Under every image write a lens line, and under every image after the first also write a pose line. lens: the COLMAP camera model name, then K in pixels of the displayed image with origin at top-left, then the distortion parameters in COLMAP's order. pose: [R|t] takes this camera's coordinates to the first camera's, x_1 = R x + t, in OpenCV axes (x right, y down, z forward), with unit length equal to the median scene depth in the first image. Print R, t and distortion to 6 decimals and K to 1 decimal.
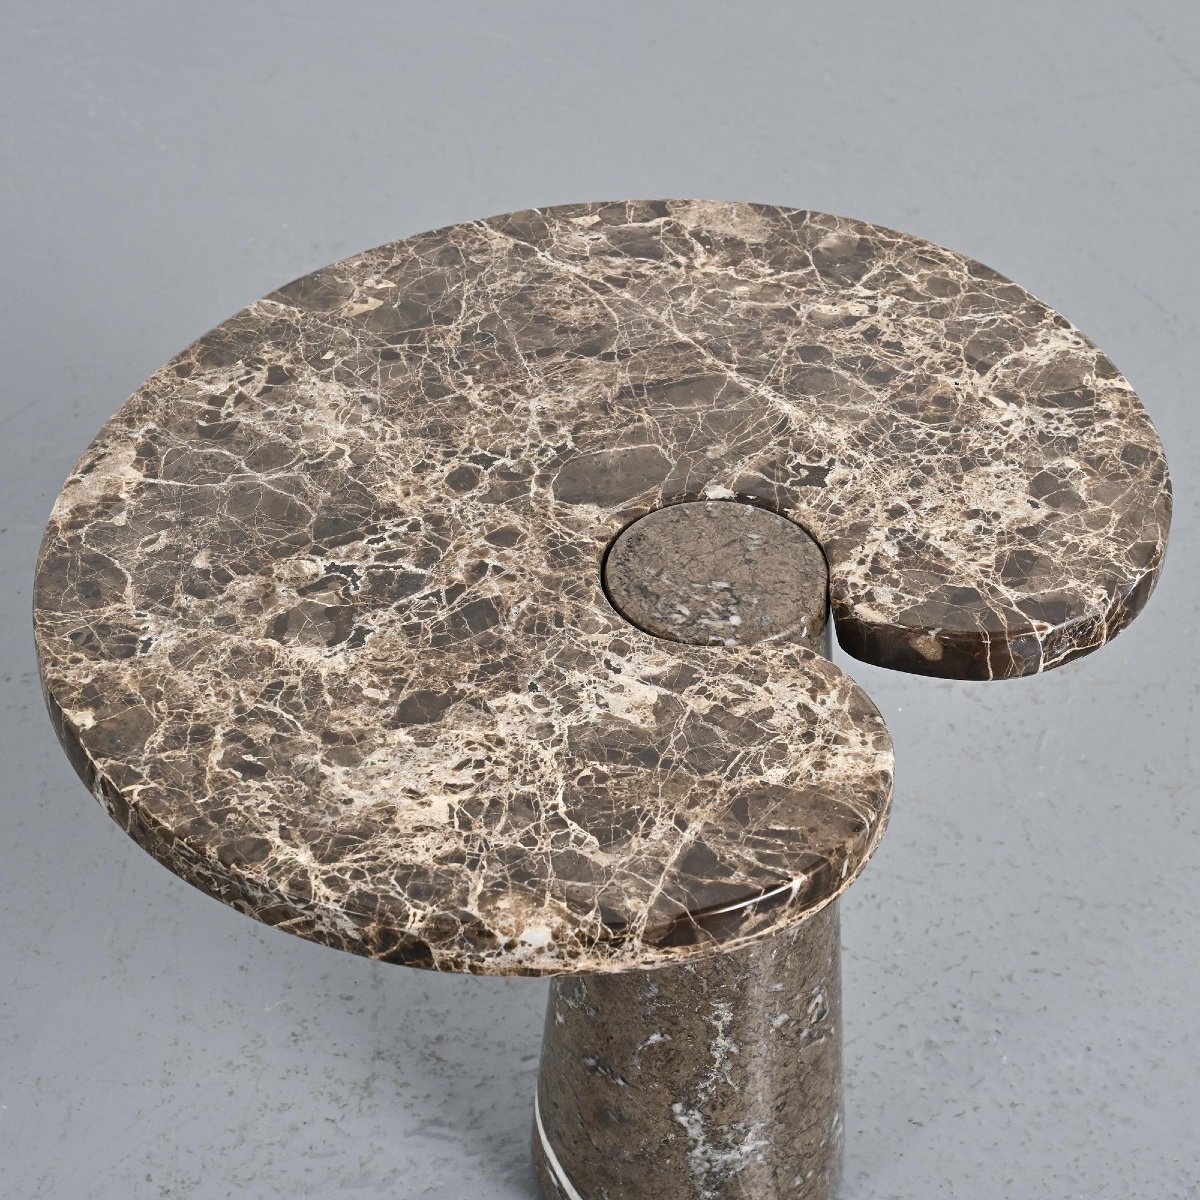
lens RADIAL K [[3428.5, 0, 621.6], [0, 3428.5, 600.1], [0, 0, 1]] dist [-0.019171, 0.422266]
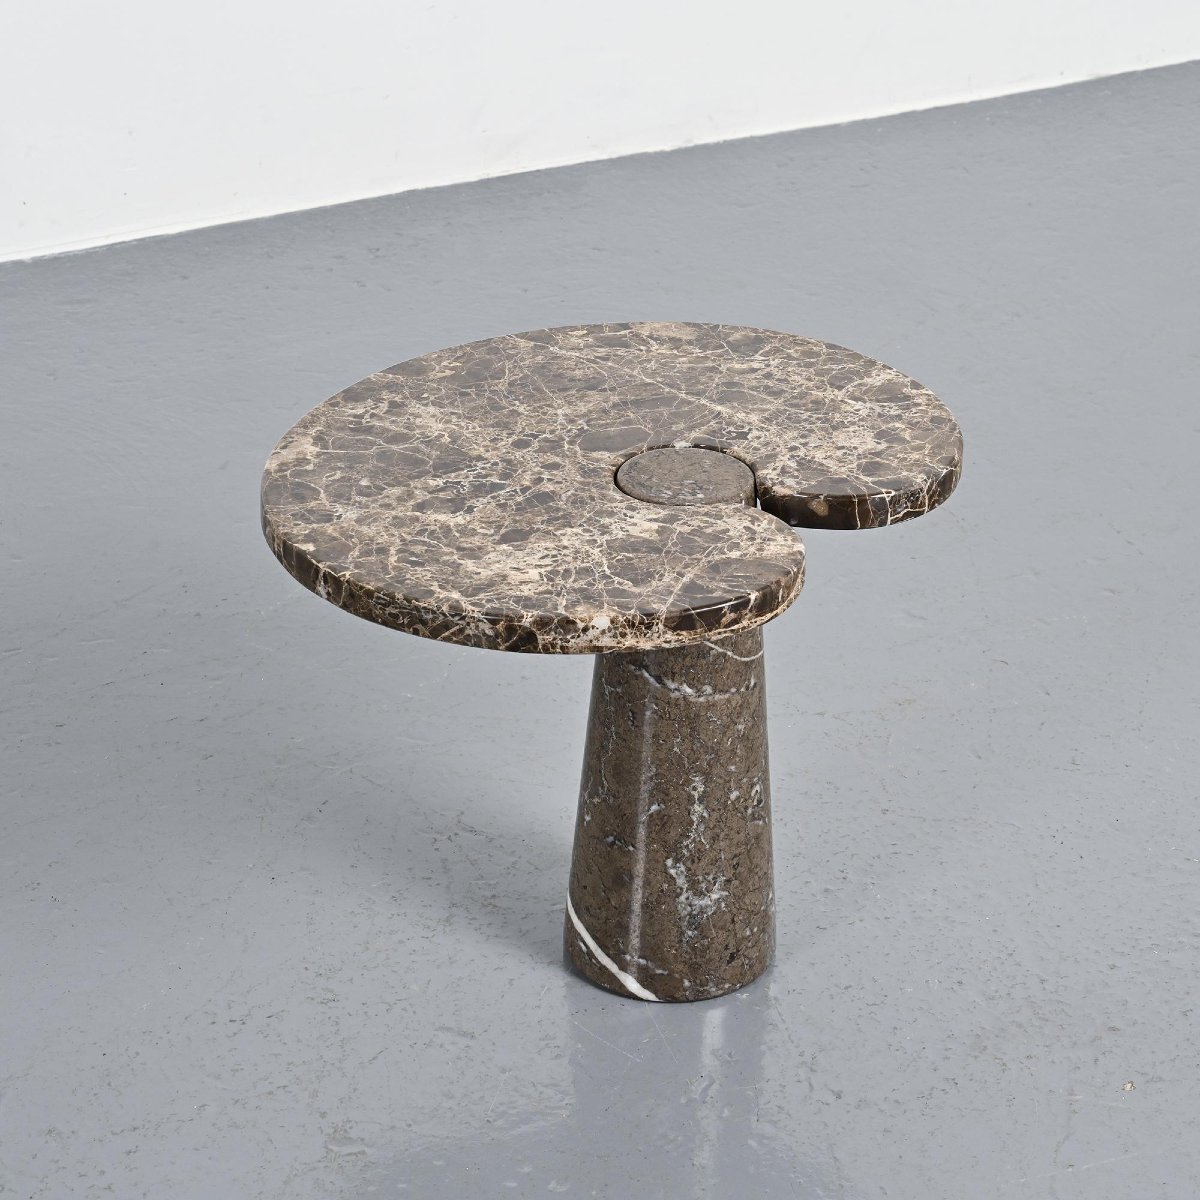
lens RADIAL K [[3673.6, 0, 600.0], [0, 3673.6, 600.0], [0, 0, 1]] dist [-0.024570, 0.134542]
pose [[0.997671, -0.029312, 0.061597, -0.118457], [0.043617, 0.968379, -0.245641, 0.461584], [-0.052449, 0.247756, 0.967402, -0.644744]]
